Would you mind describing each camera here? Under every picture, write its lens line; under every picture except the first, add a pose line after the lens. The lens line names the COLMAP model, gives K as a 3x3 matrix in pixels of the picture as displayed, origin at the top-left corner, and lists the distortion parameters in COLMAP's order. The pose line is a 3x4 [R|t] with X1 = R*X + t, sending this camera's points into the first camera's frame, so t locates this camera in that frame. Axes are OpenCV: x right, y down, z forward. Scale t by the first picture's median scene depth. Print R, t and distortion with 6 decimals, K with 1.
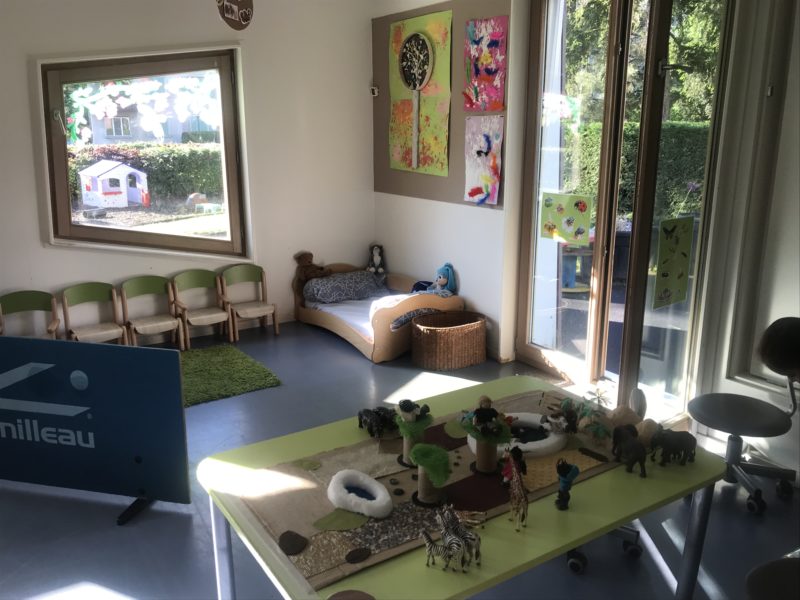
lens RADIAL K [[697.8, 0, 397.4], [0, 697.8, 301.2], [0, 0, 1]] dist [0.010675, 0.013325]
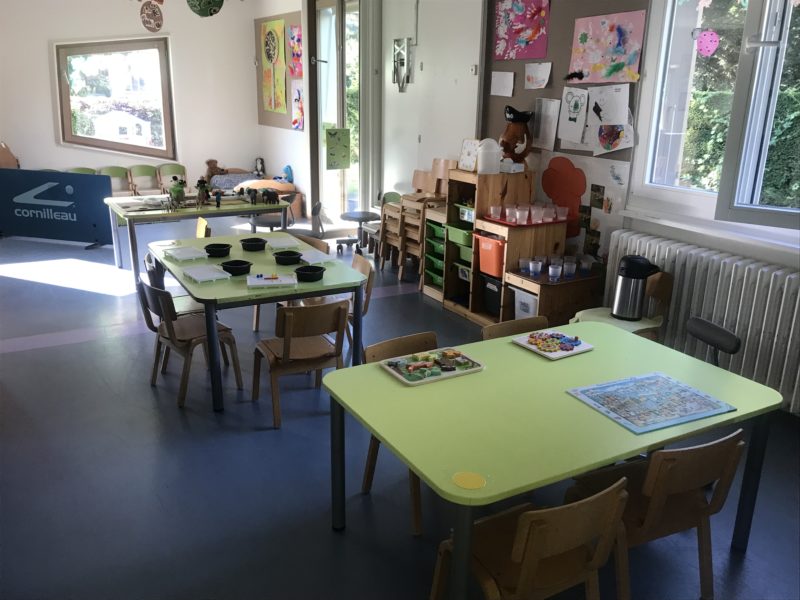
lens RADIAL K [[697.8, 0, 402.5], [0, 697.8, 298.8], [0, 0, 1]] dist [0.010675, 0.013325]
pose [[0.999395, 0.029730, -0.018023, 0.404735], [-0.028871, 0.998516, 0.046182, 0.192640], [0.019369, -0.045634, 0.998770, -0.758624]]
